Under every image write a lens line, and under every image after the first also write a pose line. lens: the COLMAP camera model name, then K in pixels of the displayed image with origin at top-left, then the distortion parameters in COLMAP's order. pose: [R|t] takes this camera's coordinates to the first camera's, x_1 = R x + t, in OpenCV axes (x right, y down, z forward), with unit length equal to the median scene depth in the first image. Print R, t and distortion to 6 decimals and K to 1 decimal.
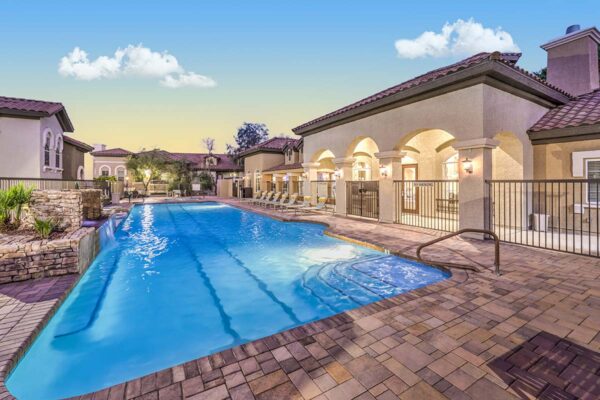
lens RADIAL K [[253.0, 0, 300.0], [0, 253.0, 185.6], [0, 0, 1]] dist [-0.001632, -0.000334]
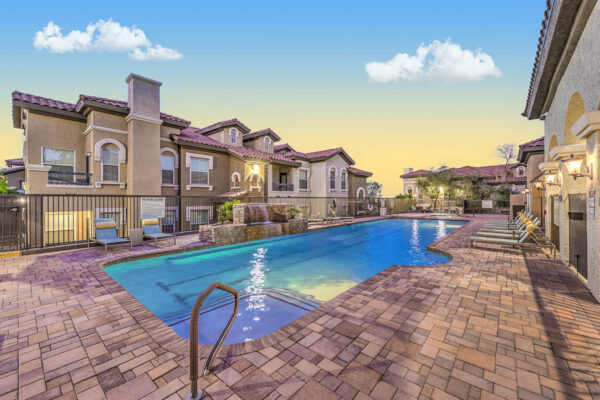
lens RADIAL K [[242.9, 0, 300.0], [0, 242.9, 200.0], [0, 0, 1]] dist [0.000621, -0.000011]
pose [[0.337364, 0.000556, -0.941374, 0.349479], [-0.009493, 0.999951, -0.002812, -0.002037], [0.941327, 0.009885, 0.337352, 0.285860]]
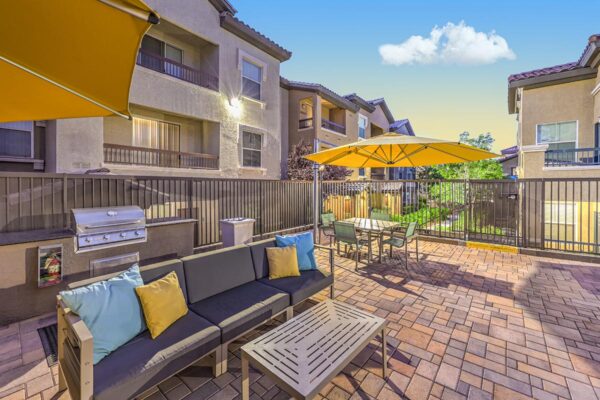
lens RADIAL K [[253.0, 0, 300.0], [0, 253.0, 185.6], [0, 0, 1]] dist [-0.001632, -0.000334]
pose [[-0.934228, -0.002899, -0.356666, 0.204022], [-0.008634, 0.999858, 0.014489, -0.001675], [0.356573, 0.016615, -0.934120, 0.193206]]
